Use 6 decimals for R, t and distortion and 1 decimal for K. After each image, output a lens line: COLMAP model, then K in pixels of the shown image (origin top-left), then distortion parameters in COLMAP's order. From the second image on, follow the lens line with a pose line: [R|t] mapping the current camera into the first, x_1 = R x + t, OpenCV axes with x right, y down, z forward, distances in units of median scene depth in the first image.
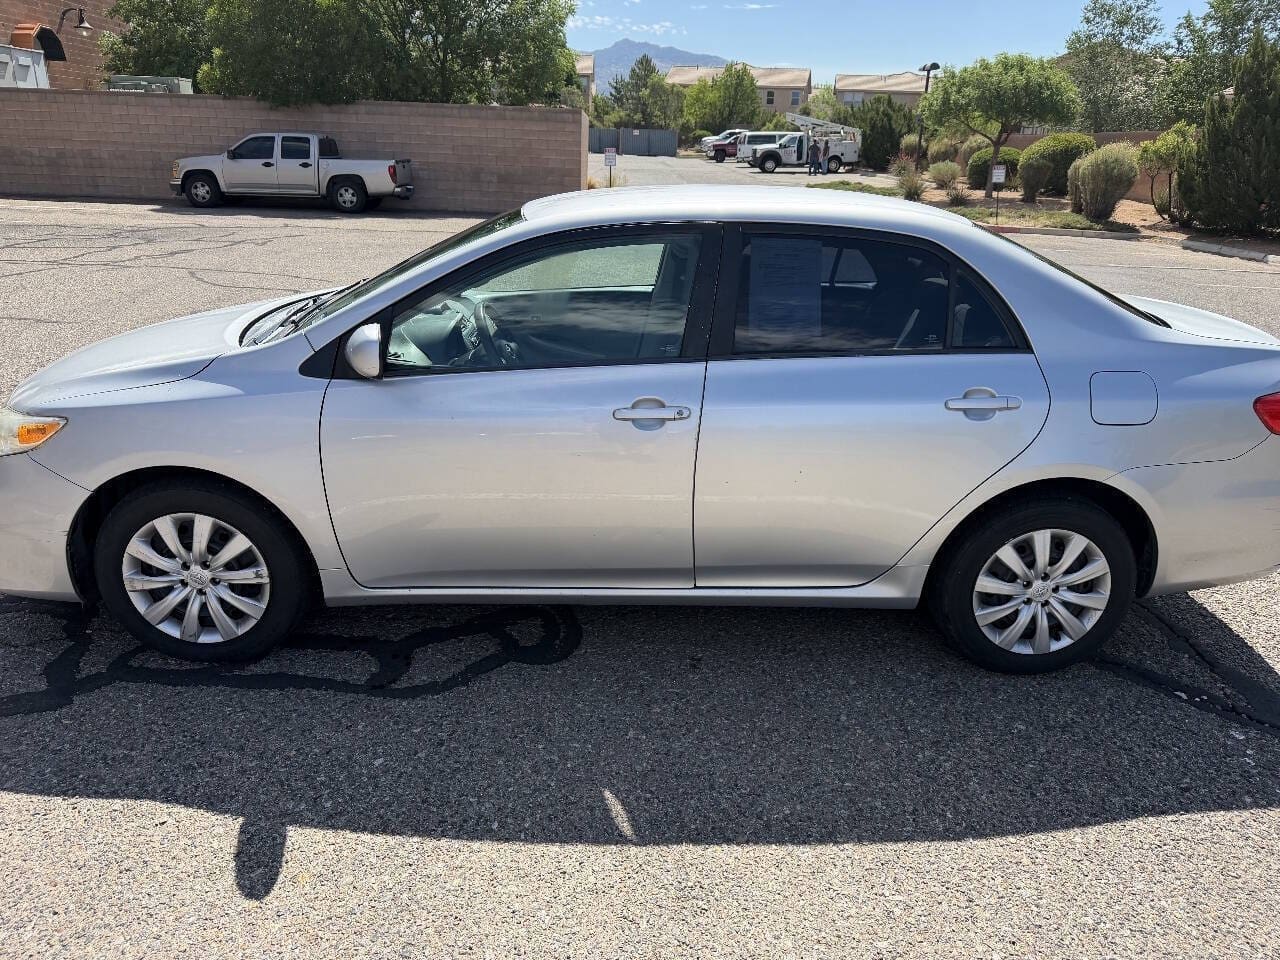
lens RADIAL K [[913.4, 0, 645.8], [0, 913.4, 504.4], [0, 0, 1]] dist [-0.001078, -0.007606]
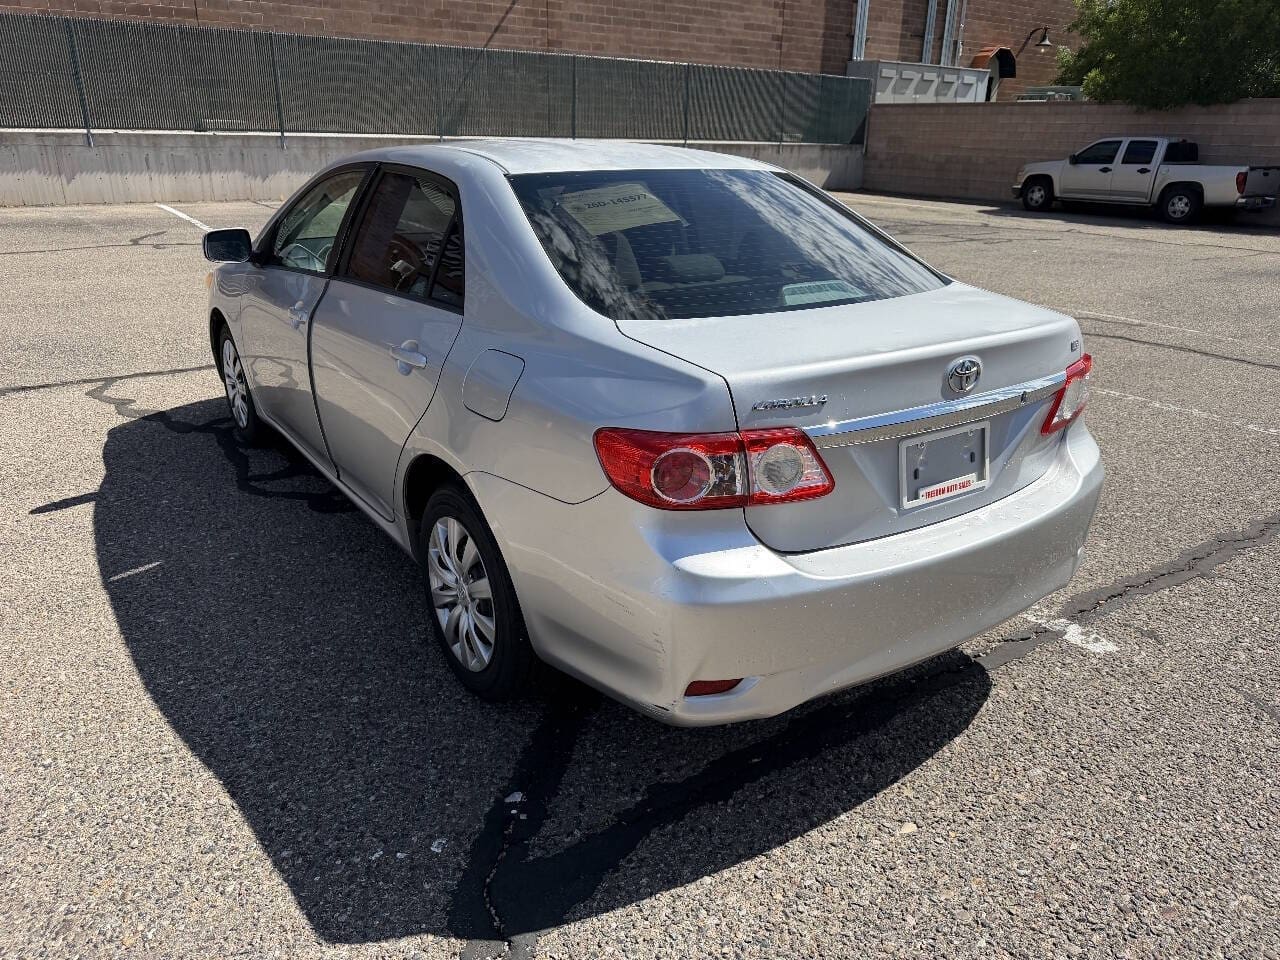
lens RADIAL K [[944.2, 0, 643.6], [0, 944.2, 483.7], [0, 0, 1]] dist [-0.002411, -0.006825]
pose [[0.542533, 0.268241, -0.796056, 0.193176], [-0.304693, 0.945950, 0.111093, -0.023695], [0.782829, 0.182281, 0.594939, 0.092492]]
